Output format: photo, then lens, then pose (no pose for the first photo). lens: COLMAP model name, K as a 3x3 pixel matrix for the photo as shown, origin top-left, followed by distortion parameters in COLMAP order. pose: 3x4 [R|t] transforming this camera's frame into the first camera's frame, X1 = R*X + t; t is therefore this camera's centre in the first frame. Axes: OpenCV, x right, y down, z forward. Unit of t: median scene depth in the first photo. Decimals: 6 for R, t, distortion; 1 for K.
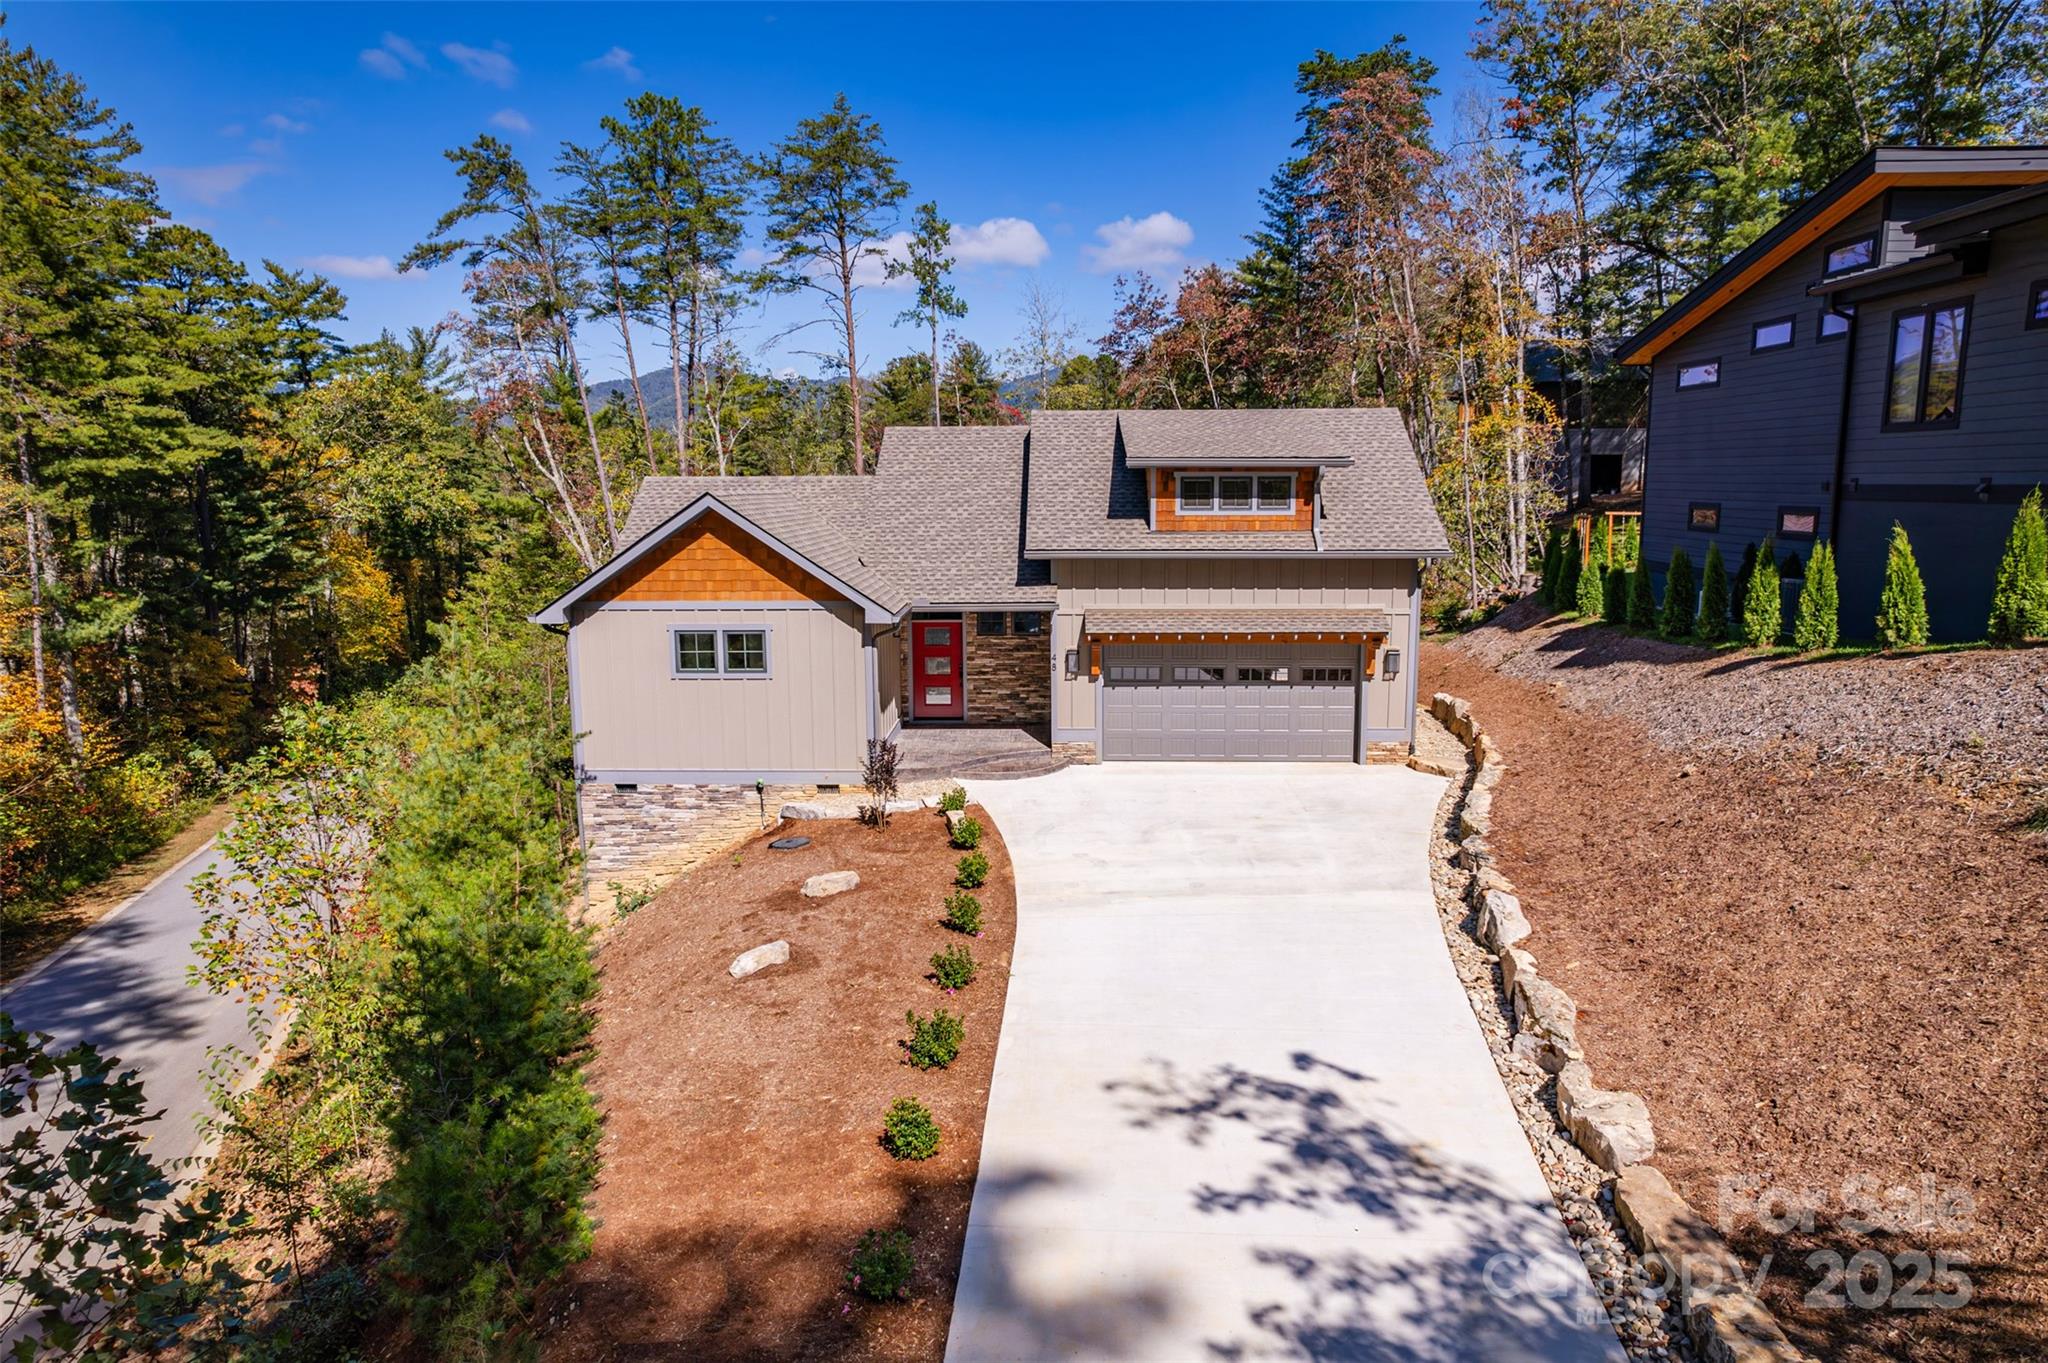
lens RADIAL K [[1317.7, 0, 1024.0], [0, 1317.7, 681.5], [0, 0, 1]] dist [-0.075919, 0.068125]
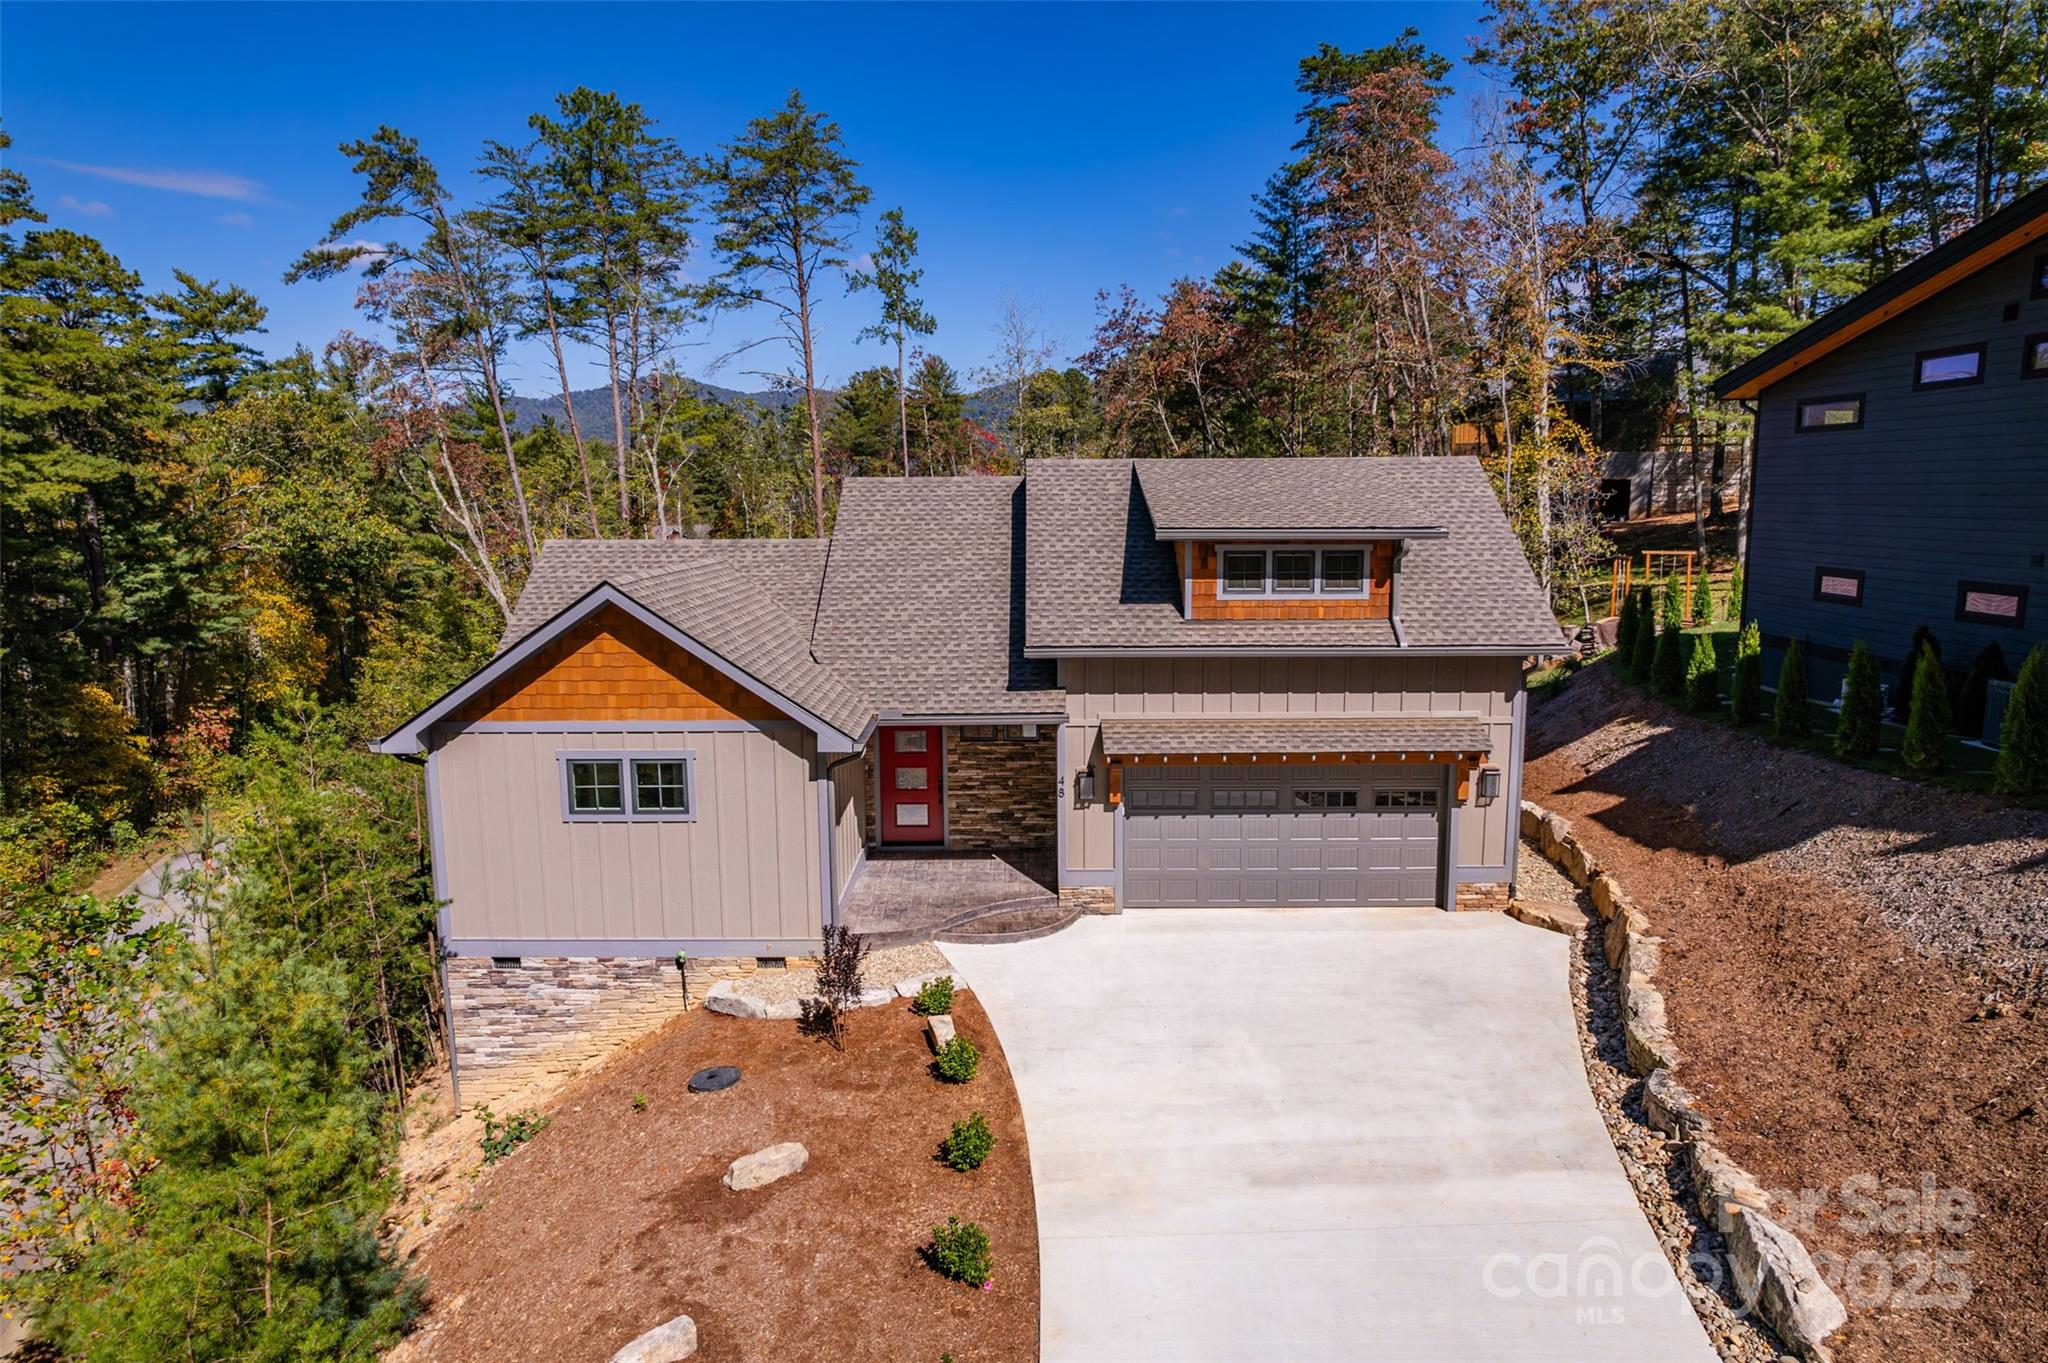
lens RADIAL K [[1317.7, 0, 1024.0], [0, 1317.7, 681.5], [0, 0, 1]] dist [-0.075919, 0.068125]
pose [[0.999593, -0.005371, 0.028034, -0.011882], [0.005608, 0.999949, -0.008400, -0.040052], [-0.027987, 0.008554, 0.999572, 0.123787]]
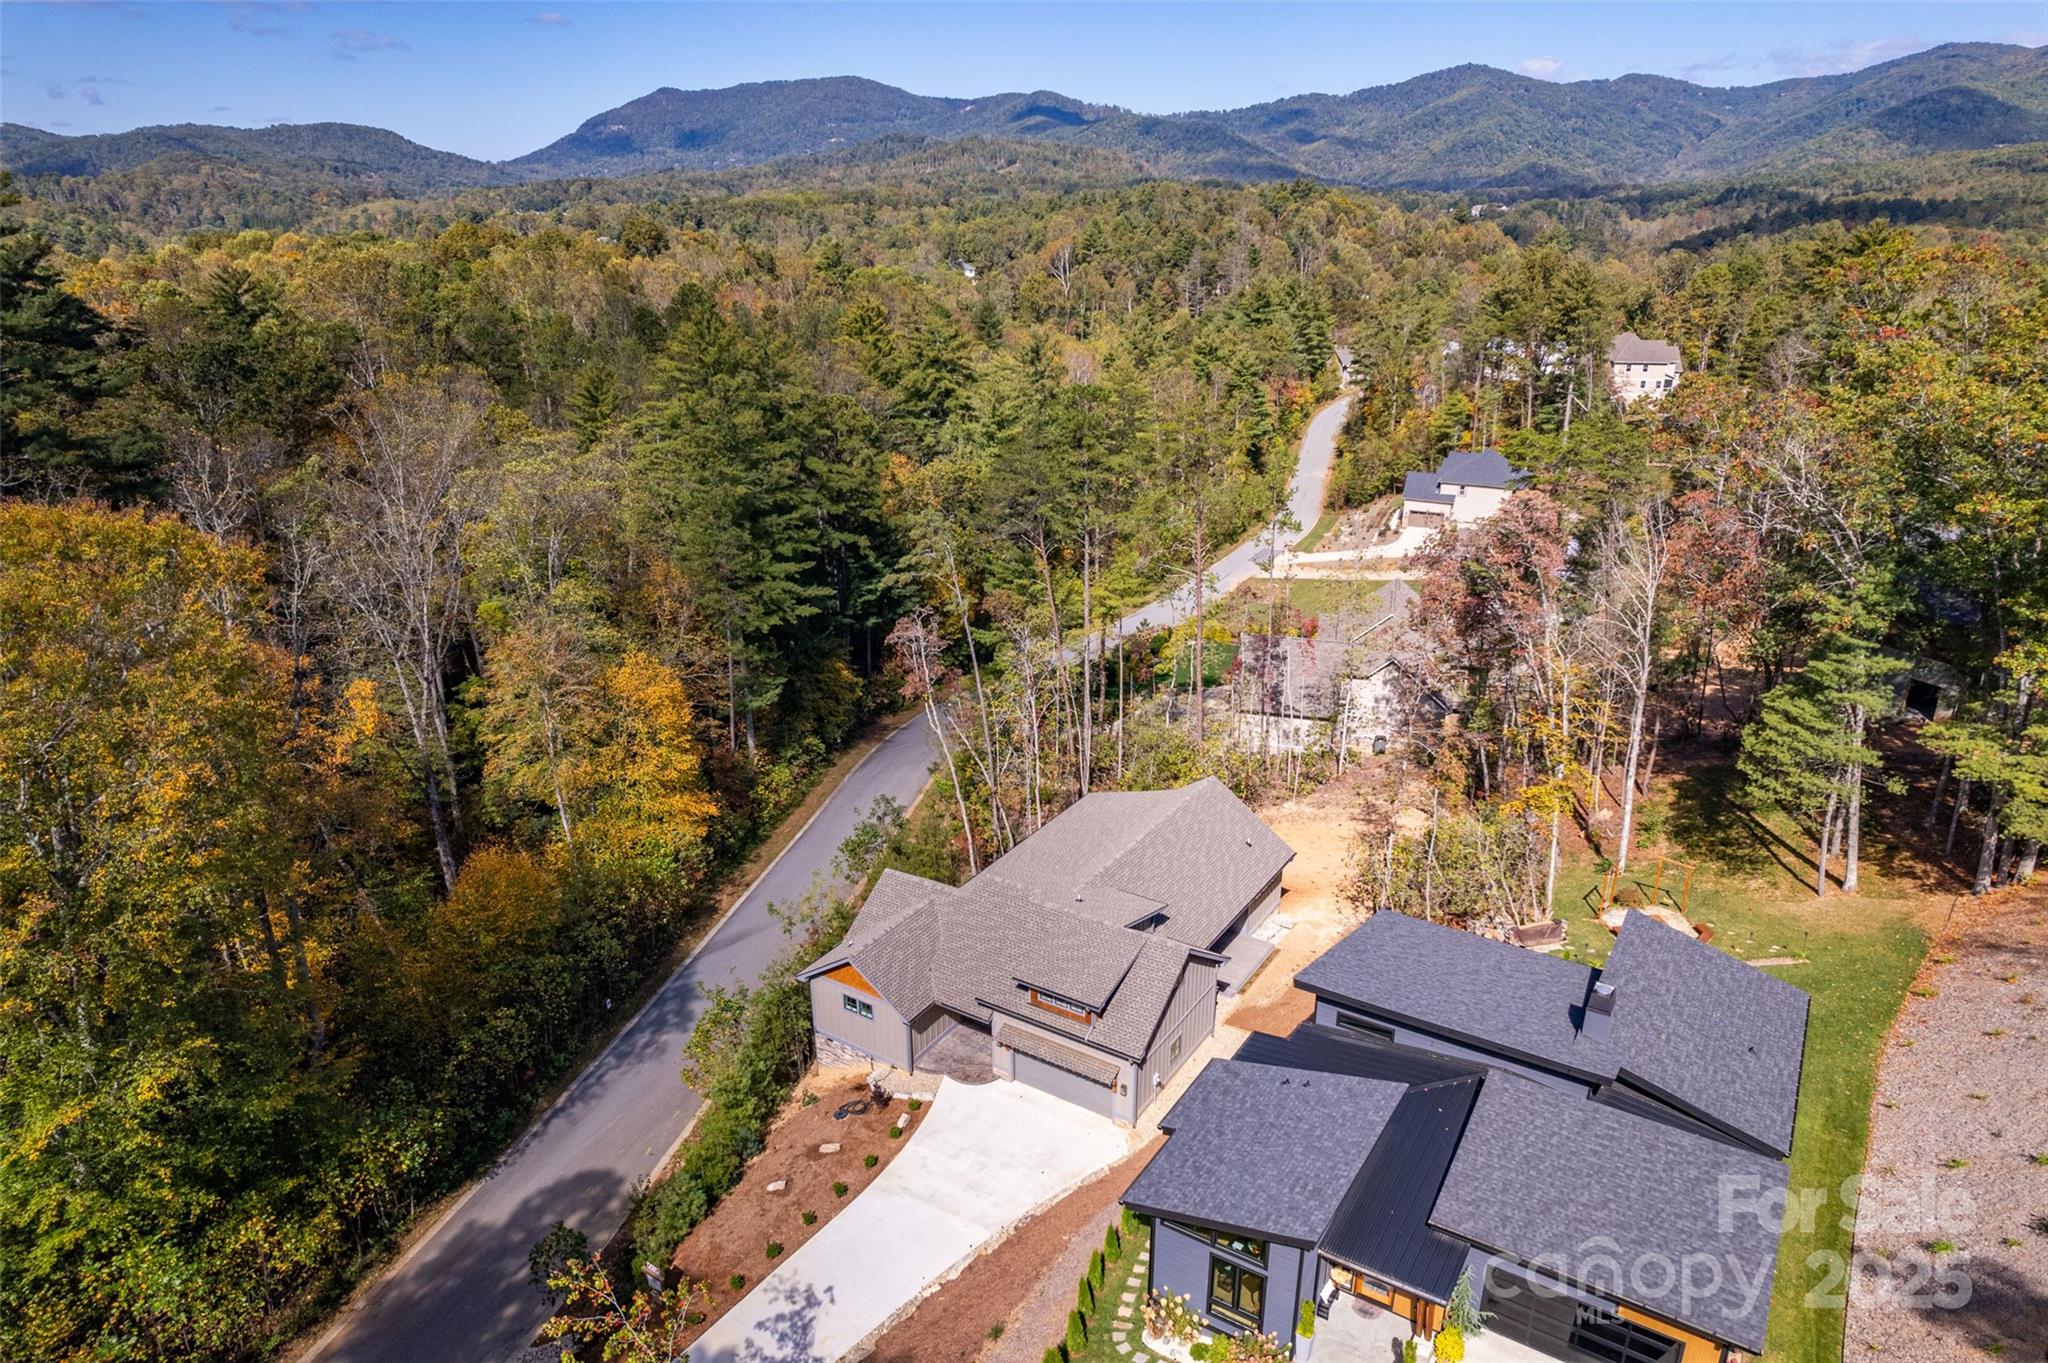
lens RADIAL K [[1313.3, 0, 1024.0], [0, 1313.3, 681.5], [0, 0, 1]] dist [-0.074859, 0.073355]
pose [[0.855774, 0.188992, -0.481594, 0.597814], [-0.081589, 0.968540, 0.235103, -0.656588], [0.510876, -0.161902, 0.844271, -0.452813]]
